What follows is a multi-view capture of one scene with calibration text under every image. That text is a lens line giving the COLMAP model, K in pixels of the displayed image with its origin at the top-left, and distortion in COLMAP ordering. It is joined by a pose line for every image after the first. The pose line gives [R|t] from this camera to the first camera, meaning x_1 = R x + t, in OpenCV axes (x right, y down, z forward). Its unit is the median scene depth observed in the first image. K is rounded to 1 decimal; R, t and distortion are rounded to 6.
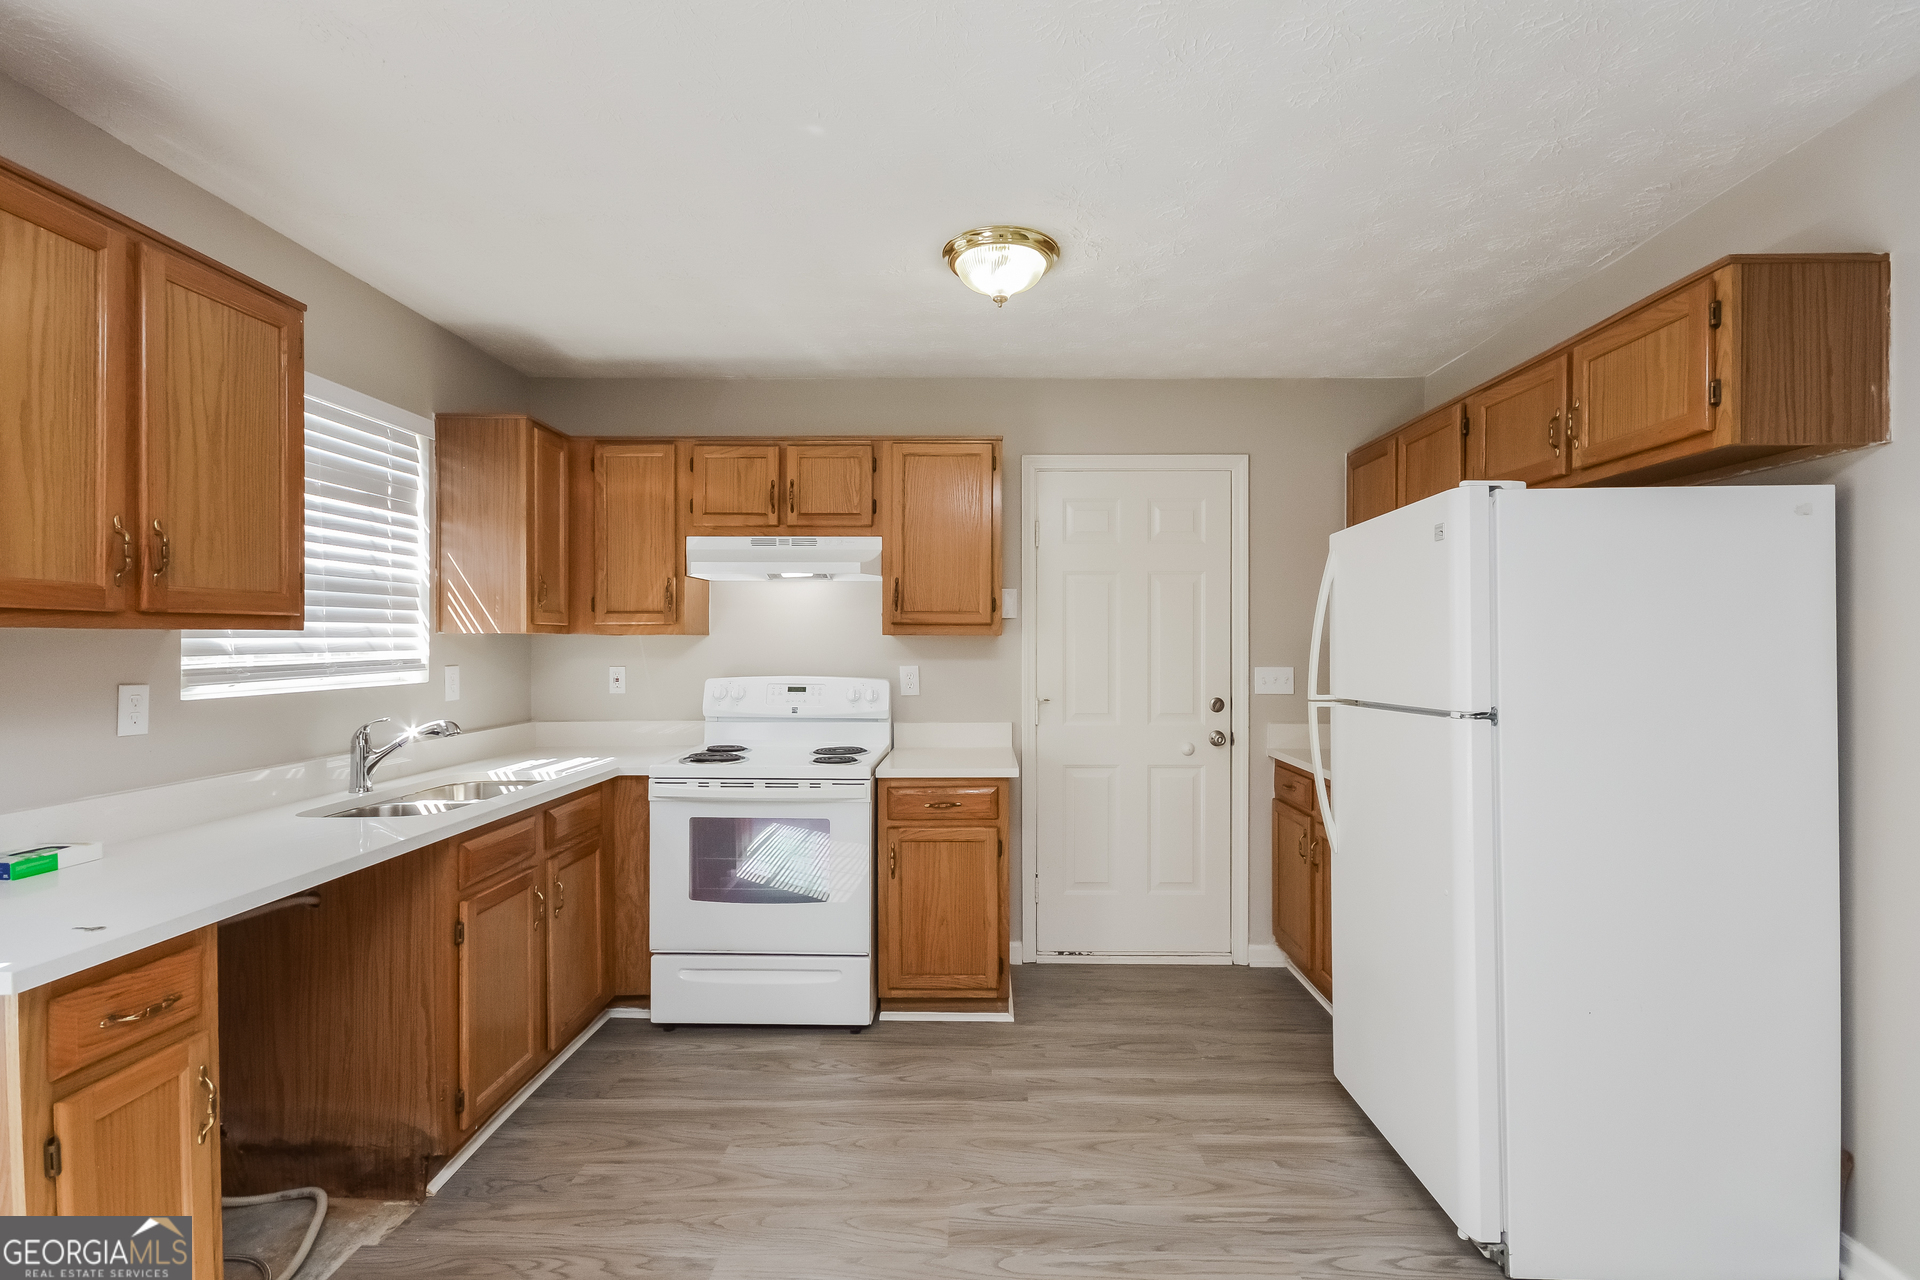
lens RADIAL K [[849.1, 0, 960.0], [0, 849.1, 640.0], [0, 0, 1]] dist [0.015068, 0.000110]
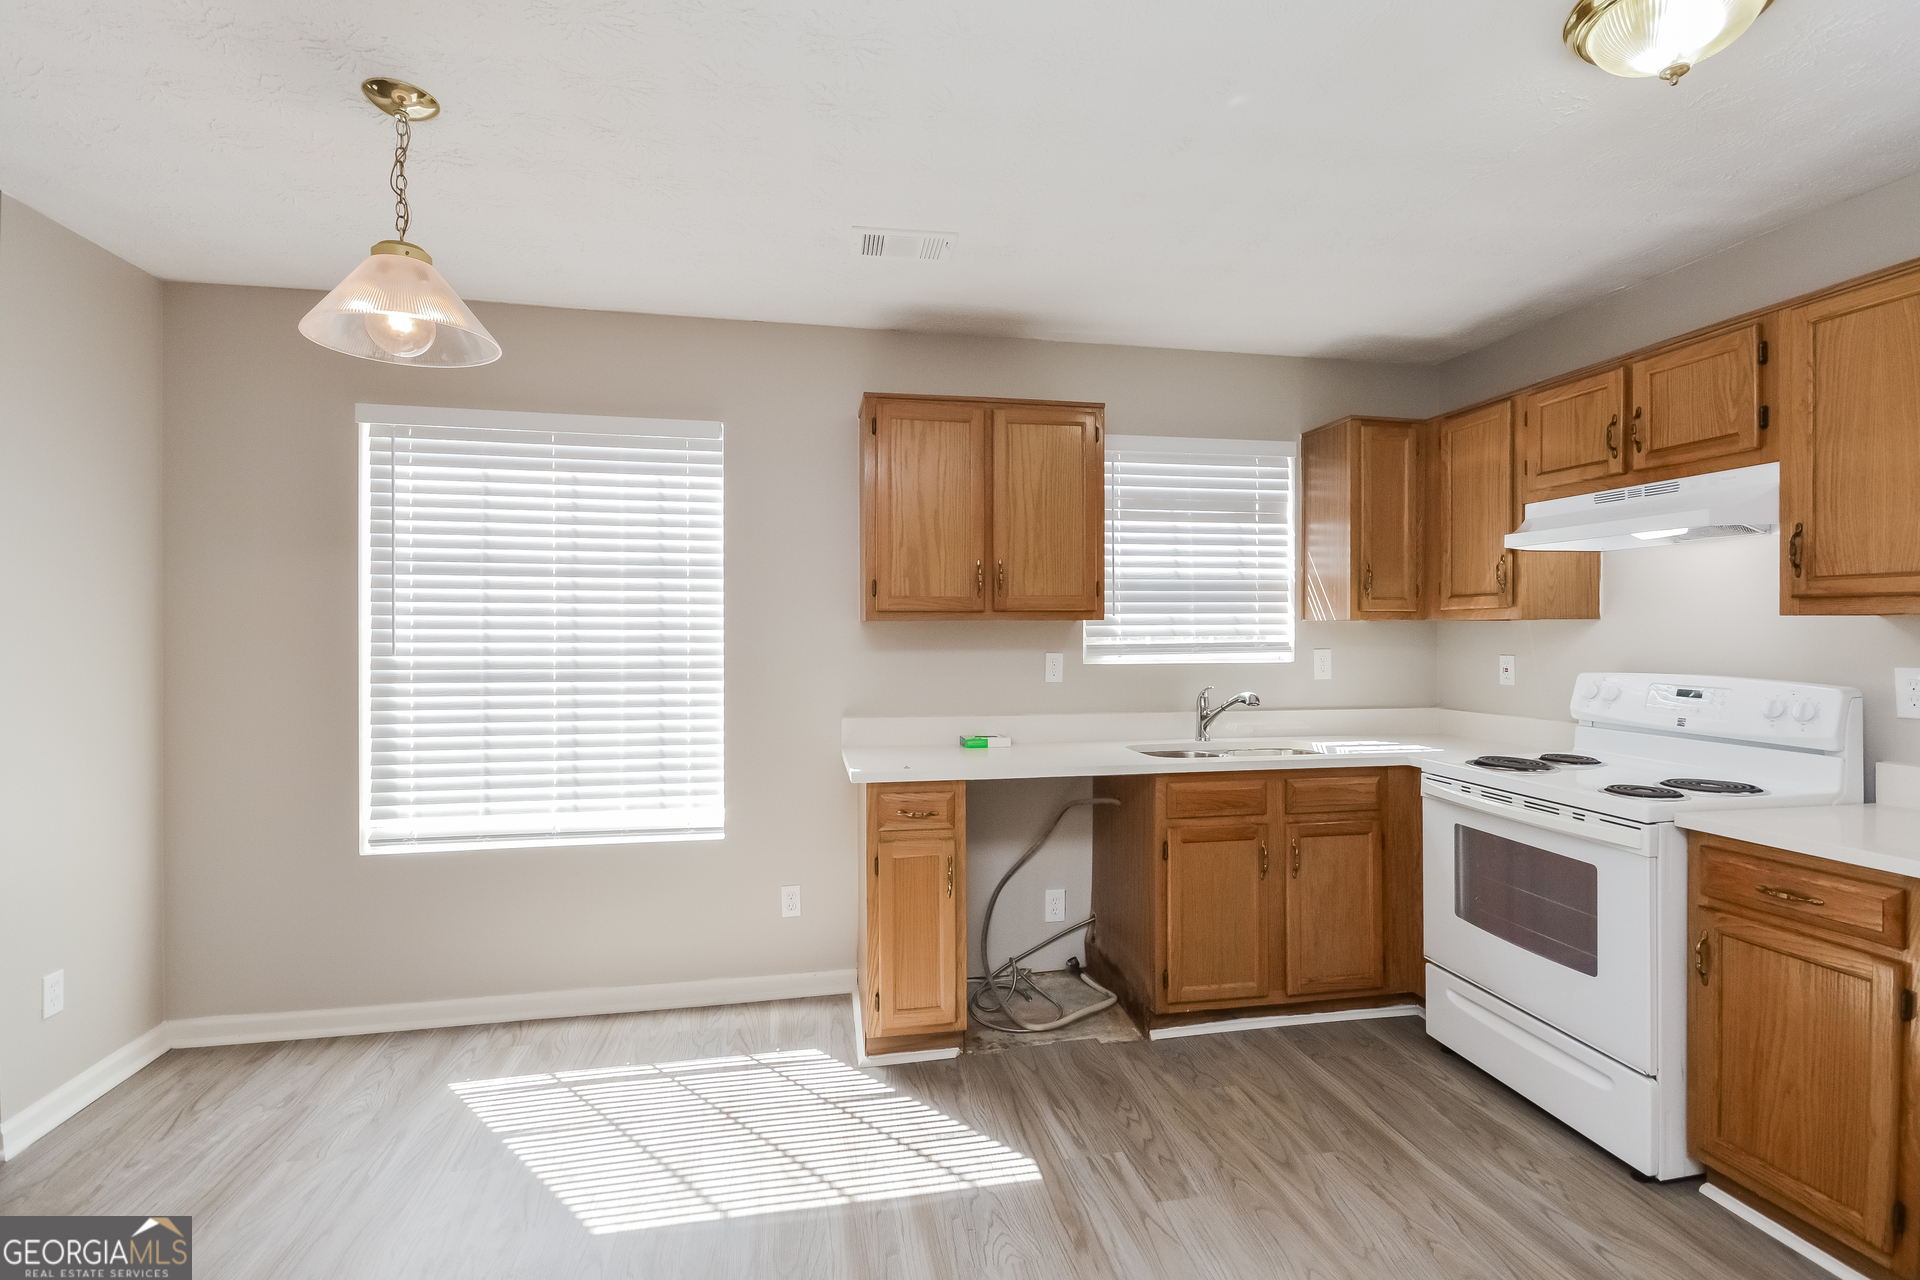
lens RADIAL K [[843.3, 0, 959.7], [0, 843.3, 628.6], [0, 0, 1]] dist [0.001466, -0.000050]
pose [[0.228829, -0.001947, -0.973465, 0.421605], [0.001623, 0.999997, -0.001619, 0.004046], [0.973465, -0.001209, 0.228831, 0.285286]]
